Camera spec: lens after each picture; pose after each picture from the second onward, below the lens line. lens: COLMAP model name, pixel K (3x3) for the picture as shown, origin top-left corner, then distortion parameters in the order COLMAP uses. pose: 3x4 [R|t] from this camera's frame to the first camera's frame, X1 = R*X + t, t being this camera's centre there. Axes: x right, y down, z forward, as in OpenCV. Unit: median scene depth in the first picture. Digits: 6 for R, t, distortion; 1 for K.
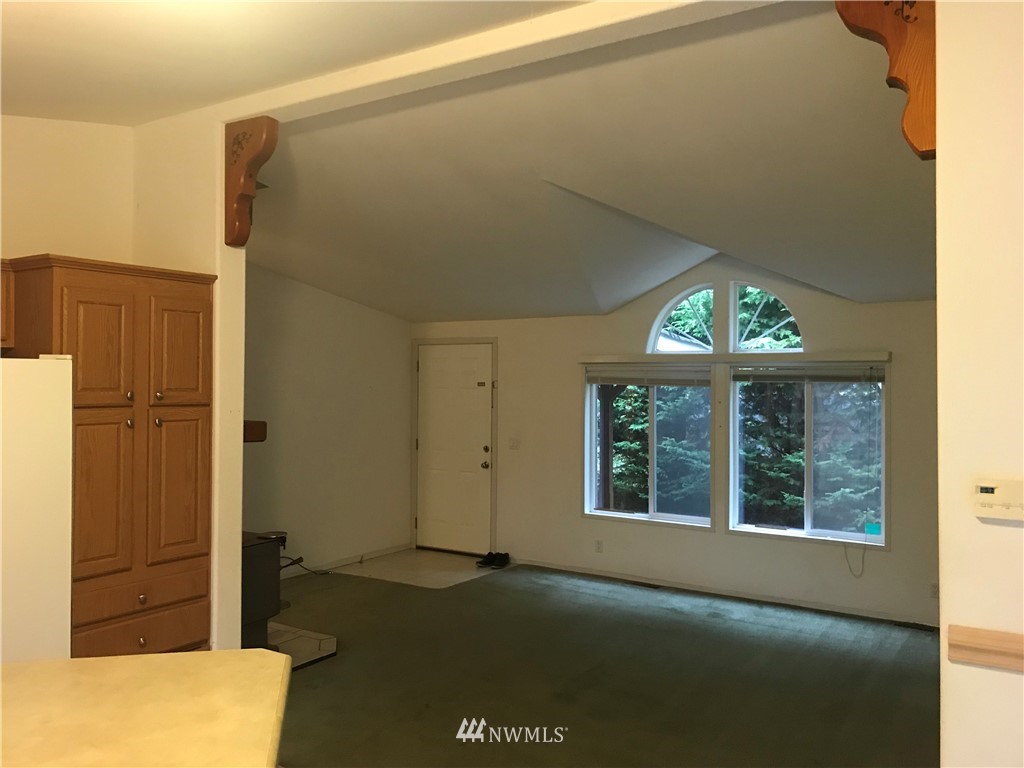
lens RADIAL K [[839.4, 0, 508.4], [0, 839.4, 366.5], [0, 0, 1]] dist [0.032131, -0.018873]
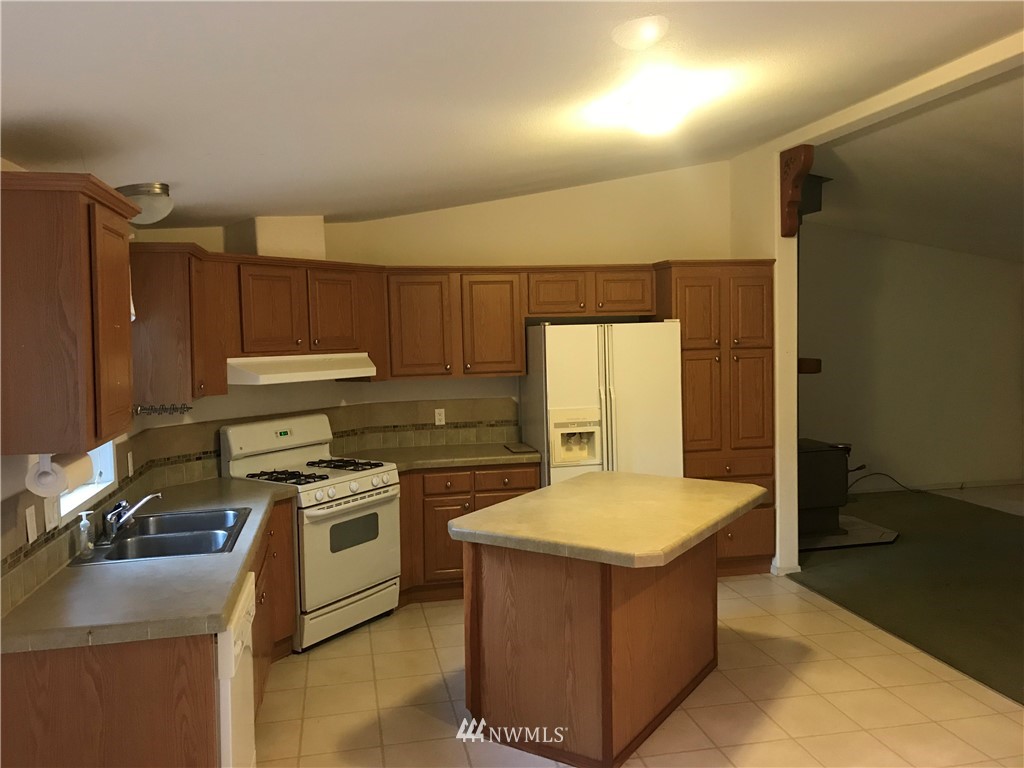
lens RADIAL K [[839.4, 0, 512.4], [0, 839.4, 381.8], [0, 0, 1]] dist [0.032131, -0.018873]
pose [[0.714361, 0.027079, -0.699254, 0.357531], [0.036546, 0.996444, 0.075923, -0.023614], [0.698823, -0.079792, 0.710830, -0.375966]]
